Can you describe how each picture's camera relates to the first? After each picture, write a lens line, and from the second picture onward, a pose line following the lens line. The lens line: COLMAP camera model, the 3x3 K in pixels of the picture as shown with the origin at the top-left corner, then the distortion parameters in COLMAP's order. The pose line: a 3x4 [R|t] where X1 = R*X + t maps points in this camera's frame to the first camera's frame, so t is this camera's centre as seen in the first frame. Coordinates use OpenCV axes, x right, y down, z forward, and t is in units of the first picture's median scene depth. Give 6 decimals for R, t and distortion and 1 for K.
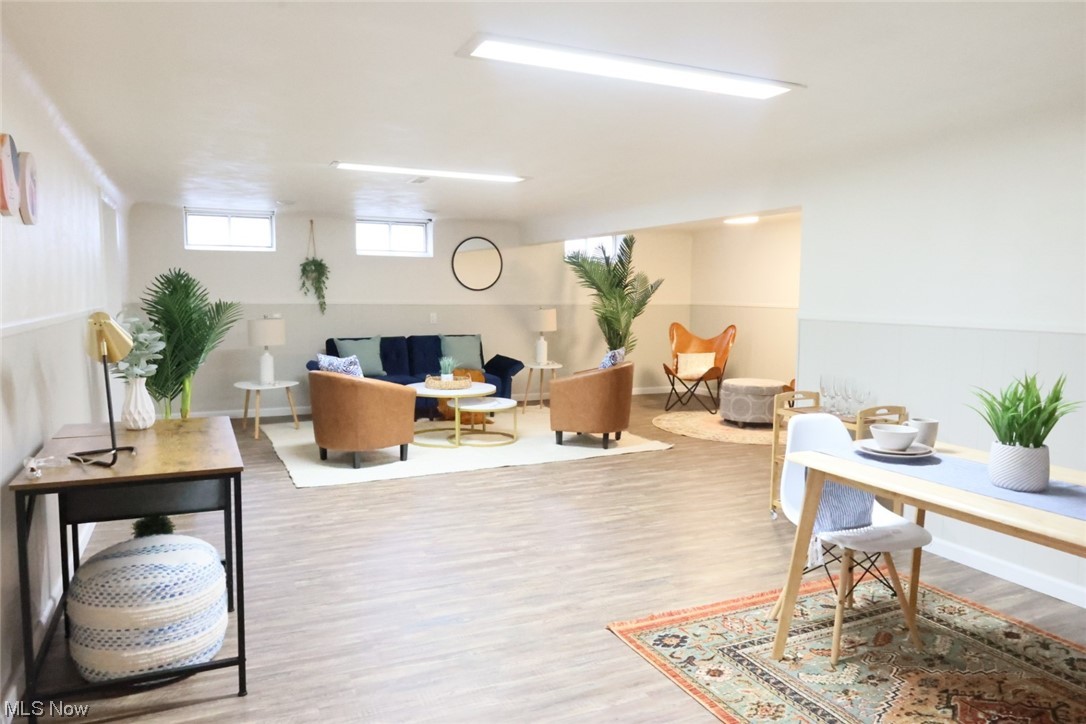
lens RADIAL K [[740.6, 0, 542.0], [0, 740.6, 366.9], [0, 0, 1]] dist [-0.011546, 0.000652]
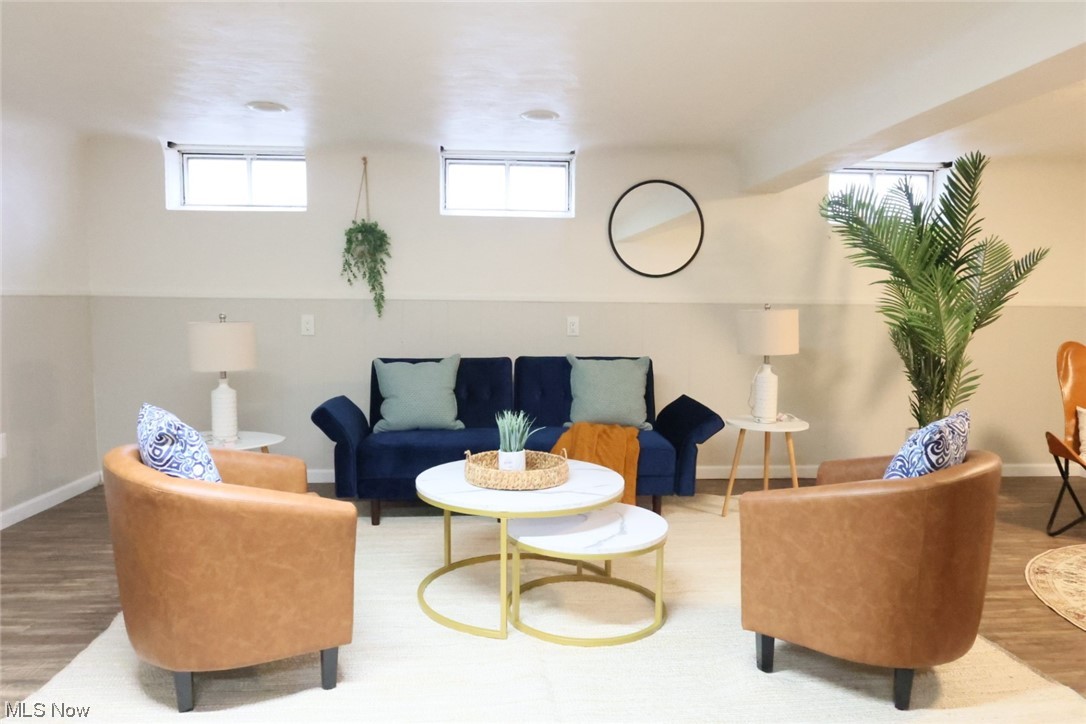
lens RADIAL K [[740.6, 0, 542.3], [0, 740.6, 361.9], [0, 0, 1]] dist [-0.011546, 0.000652]
pose [[0.932525, 0.030114, -0.359848, 0.039600], [-0.037077, 0.999235, -0.012463, -0.032592], [0.359198, 0.024964, 0.932928, 0.504028]]
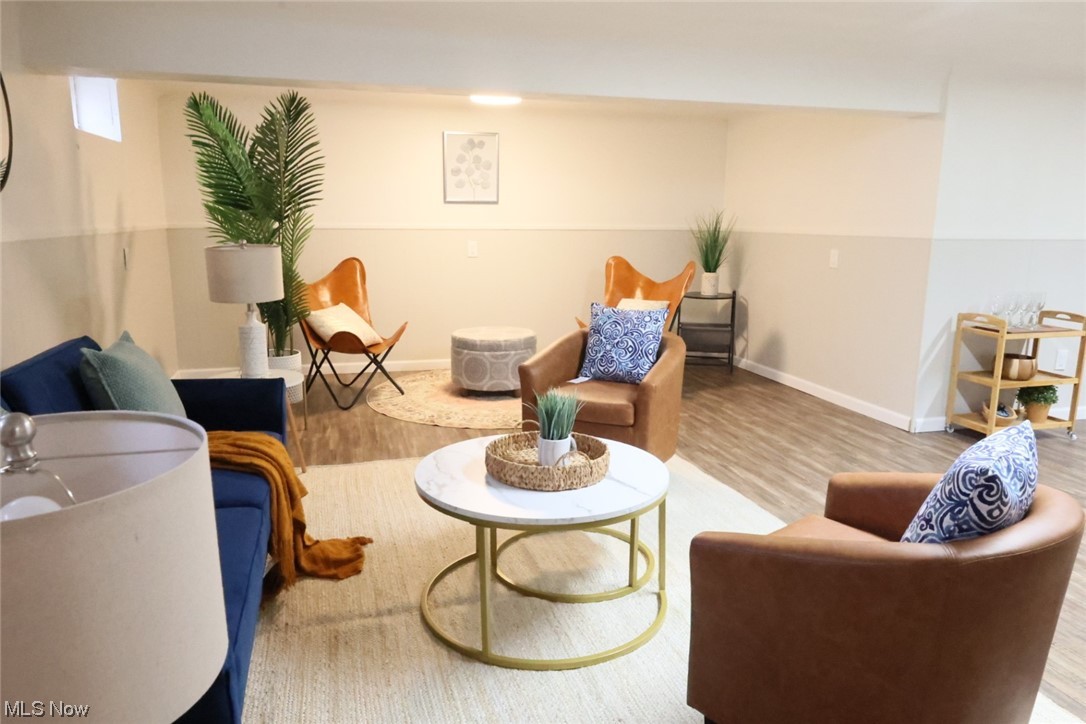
lens RADIAL K [[740.6, 0, 545.3], [0, 740.6, 367.2], [0, 0, 1]] dist [-0.011546, 0.000652]
pose [[0.166334, -0.203370, 0.964870, -0.402156], [0.092320, 0.977415, 0.190099, -0.078110], [-0.981738, 0.057457, 0.181353, 0.800056]]
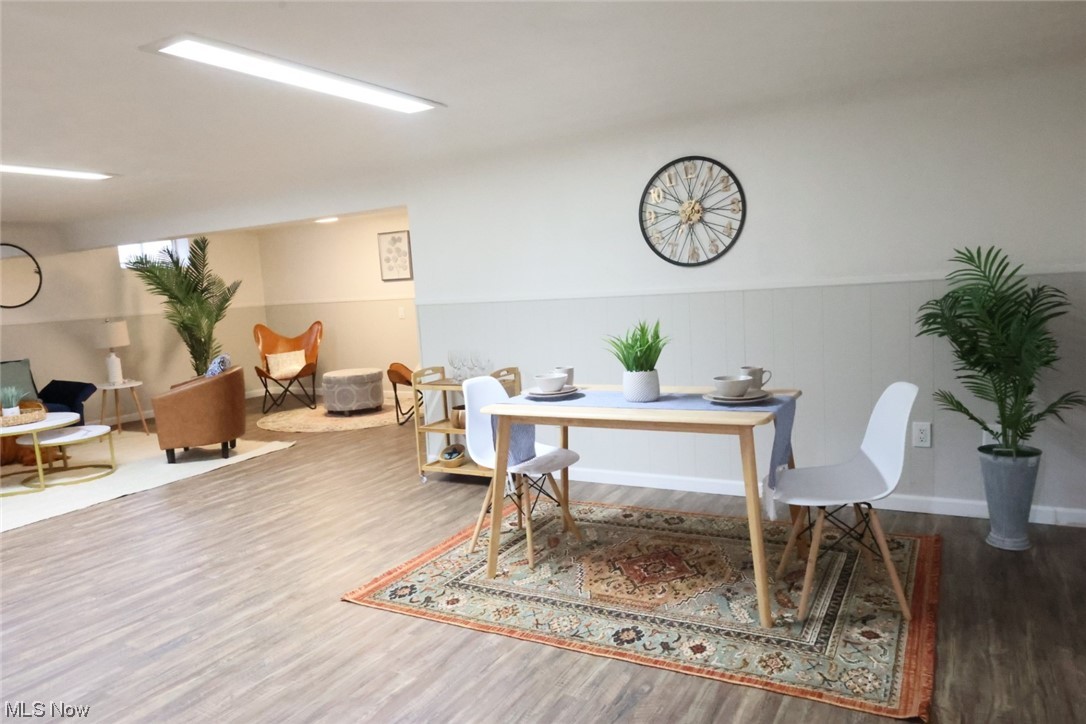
lens RADIAL K [[740.6, 0, 542.5], [0, 740.6, 365.9], [0, 0, 1]] dist [-0.011546, 0.000652]
pose [[0.810977, -0.124163, 0.571751, -0.094127], [0.124342, 0.991475, 0.038943, 0.004467], [-0.571712, 0.039510, 0.819502, -0.021533]]
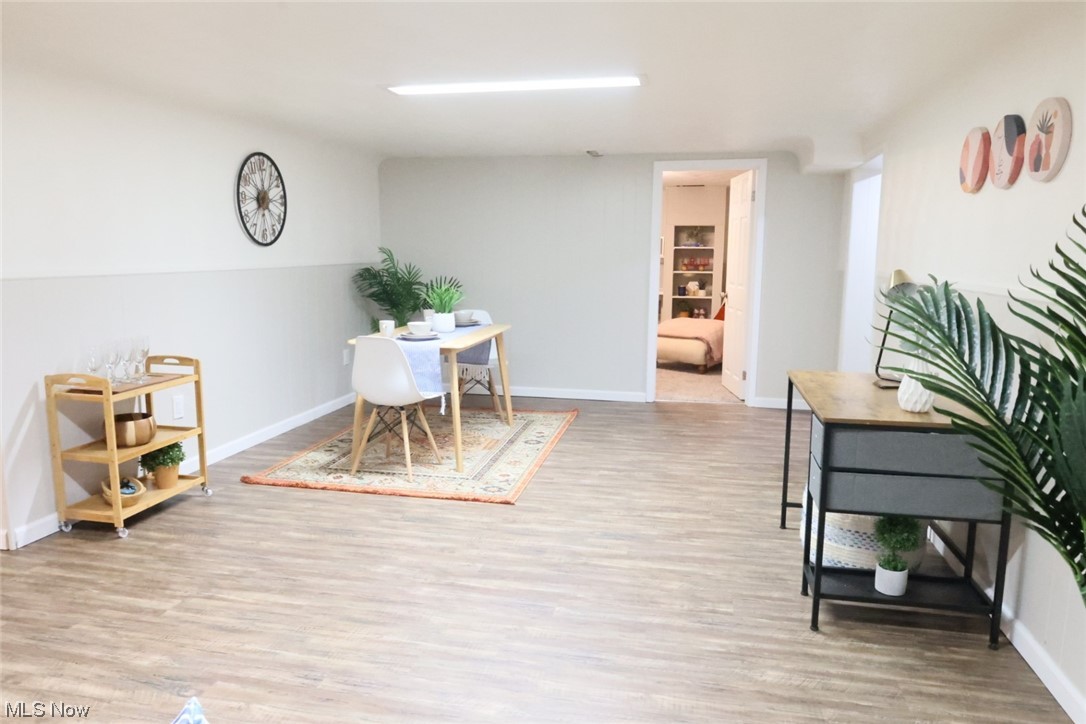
lens RADIAL K [[740.6, 0, 539.5], [0, 740.6, 362.6], [0, 0, 1]] dist [-0.011546, 0.000652]
pose [[-0.798777, -0.107566, 0.591933, -0.269252], [0.043749, 0.970897, 0.235467, -0.076504], [-0.600034, 0.213982, -0.770825, 0.742101]]
